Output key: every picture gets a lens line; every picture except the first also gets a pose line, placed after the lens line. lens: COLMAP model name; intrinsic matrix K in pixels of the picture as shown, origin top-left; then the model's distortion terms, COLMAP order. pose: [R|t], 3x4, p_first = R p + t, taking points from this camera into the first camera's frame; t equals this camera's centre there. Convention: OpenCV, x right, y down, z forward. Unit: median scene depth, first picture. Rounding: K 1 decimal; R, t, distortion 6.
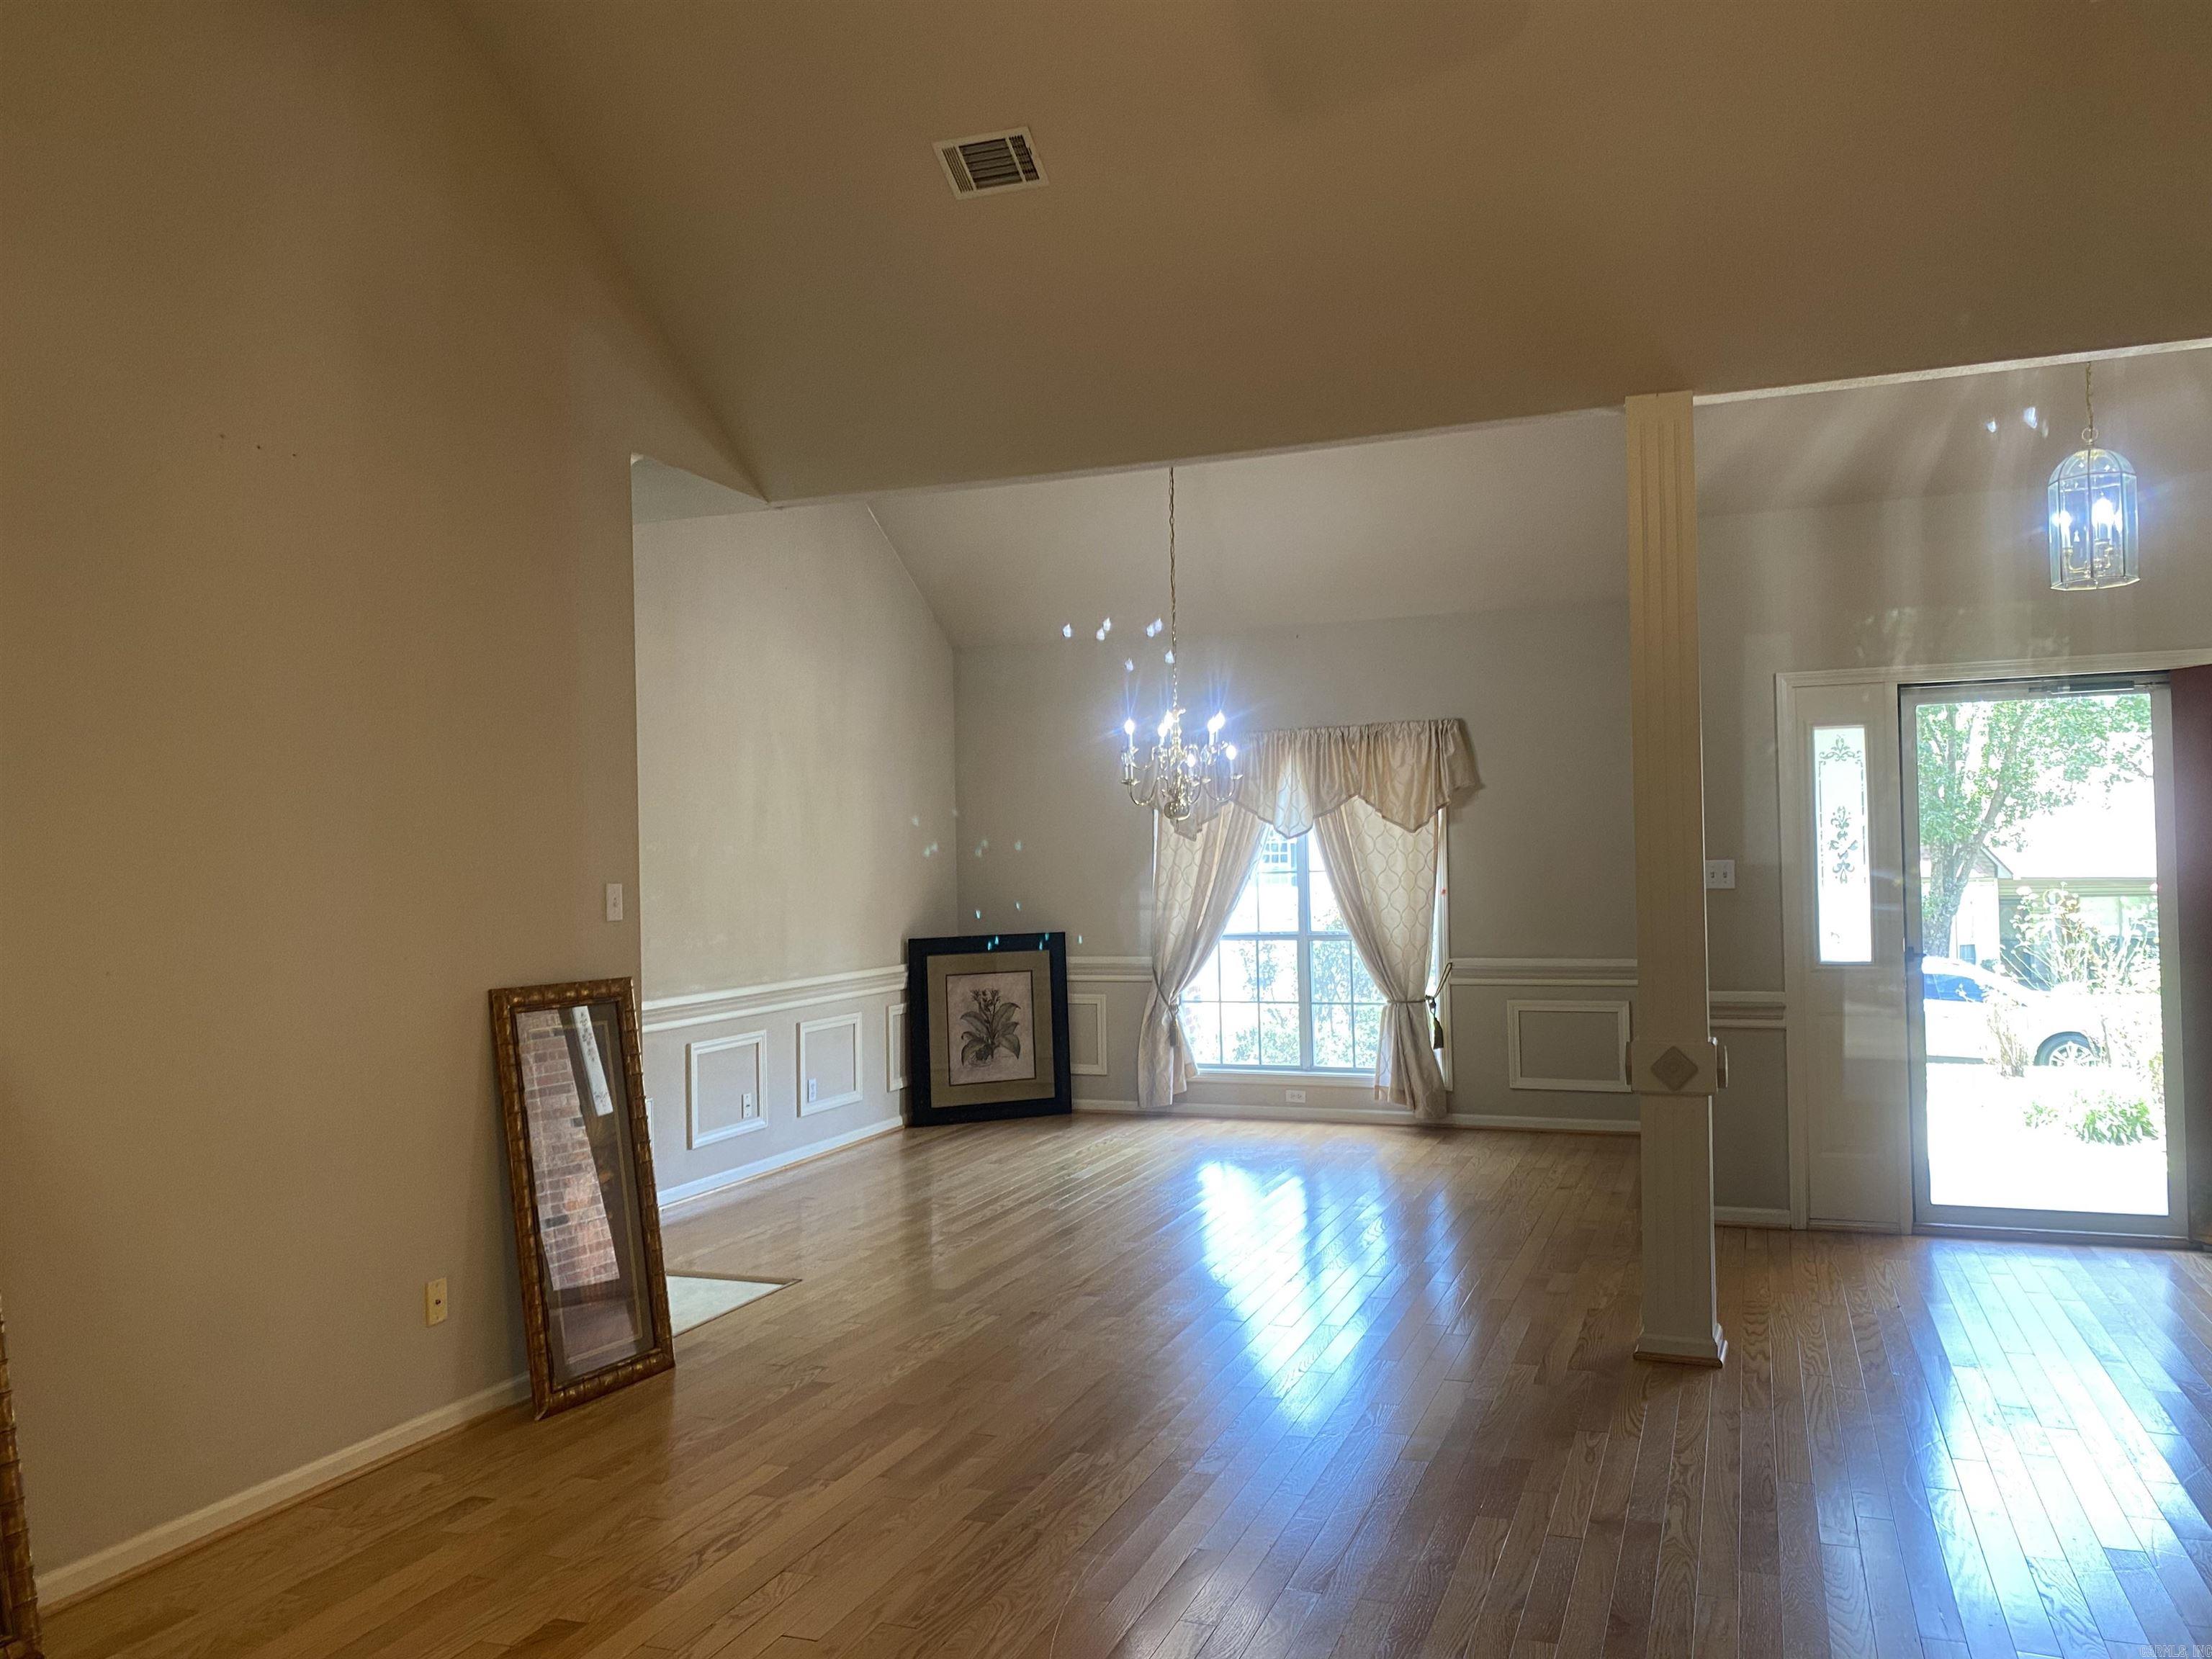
lens RADIAL K [[1678.1, 0, 1115.4], [0, 1678.1, 829.1], [0, 0, 1]] dist [0.026695, -0.033084]
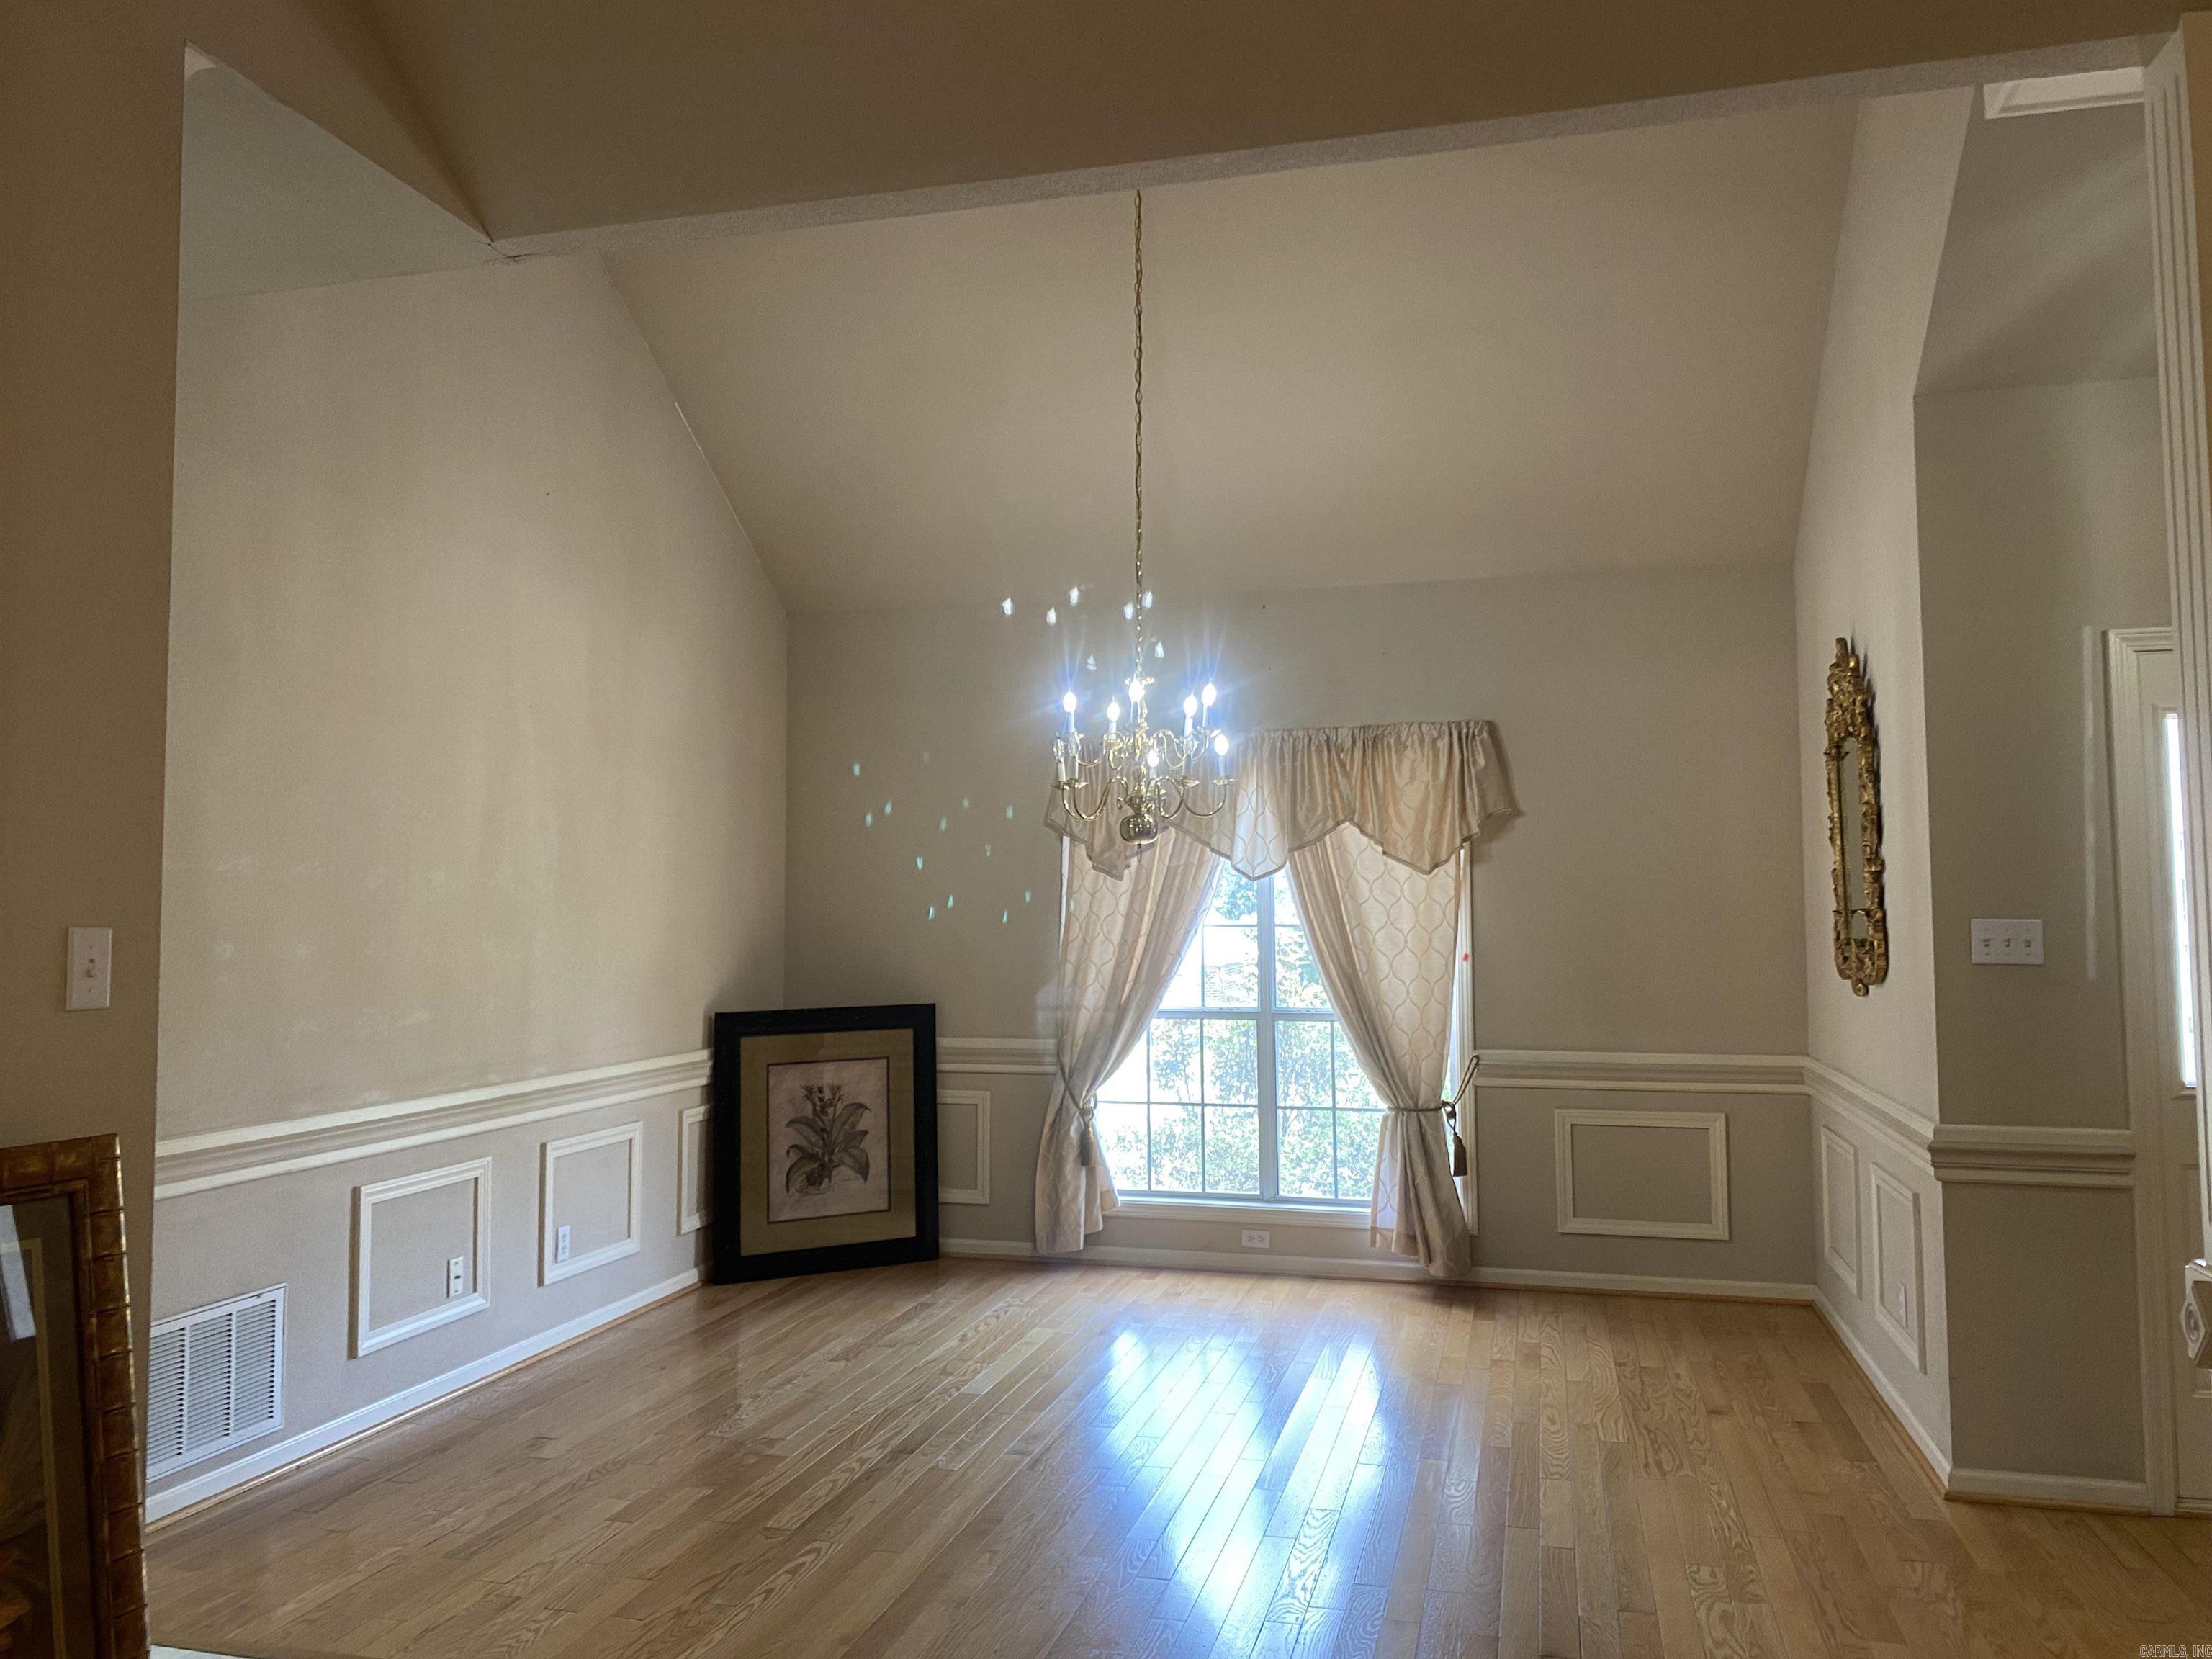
lens RADIAL K [[1678.1, 0, 1085.5], [0, 1678.1, 807.8], [0, 0, 1]] dist [0.026695, -0.033084]
pose [[0.994842, 0.023358, 0.098709, -0.042402], [-0.018968, 0.998799, -0.045177, 0.008890], [-0.099646, 0.043071, 0.994090, 0.295173]]
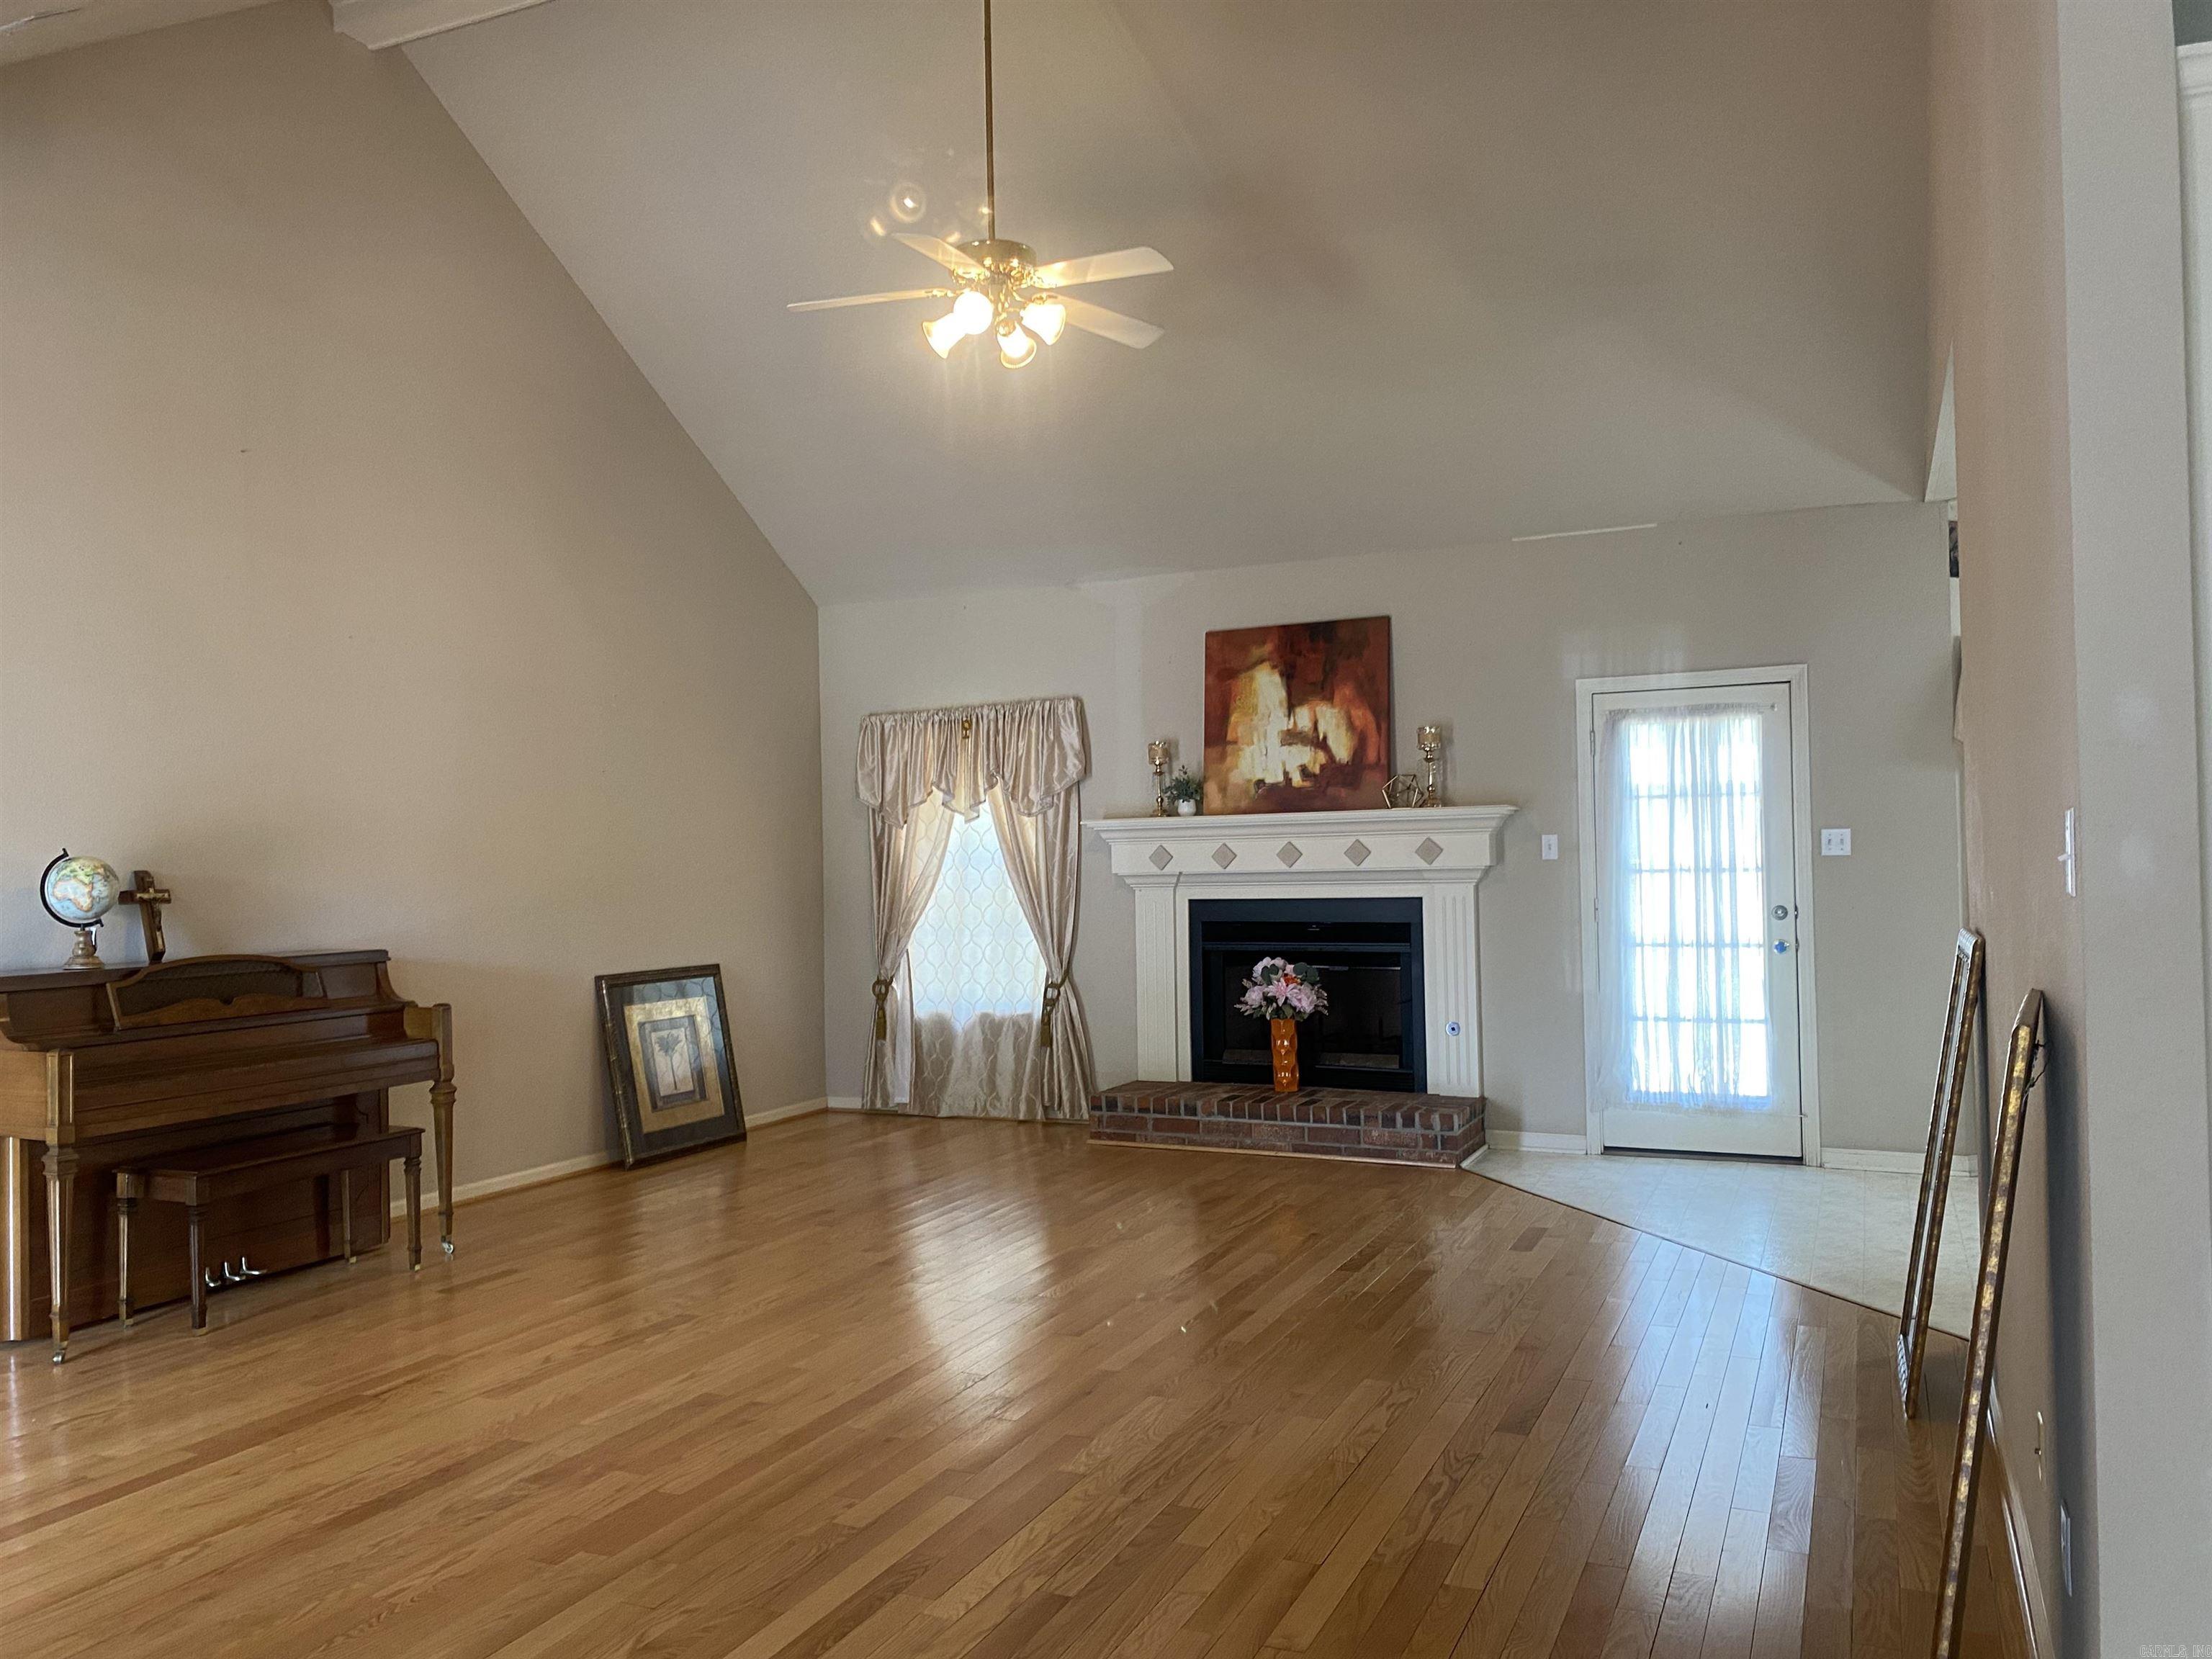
lens RADIAL K [[1678.1, 0, 1100.6], [0, 1678.1, 823.1], [0, 0, 1]] dist [0.026695, -0.033084]
pose [[-0.996962, 0.039574, 0.067092, -0.074428], [0.037256, 0.998676, -0.035459, 0.037760], [-0.068406, -0.032851, -0.997117, 1.307125]]
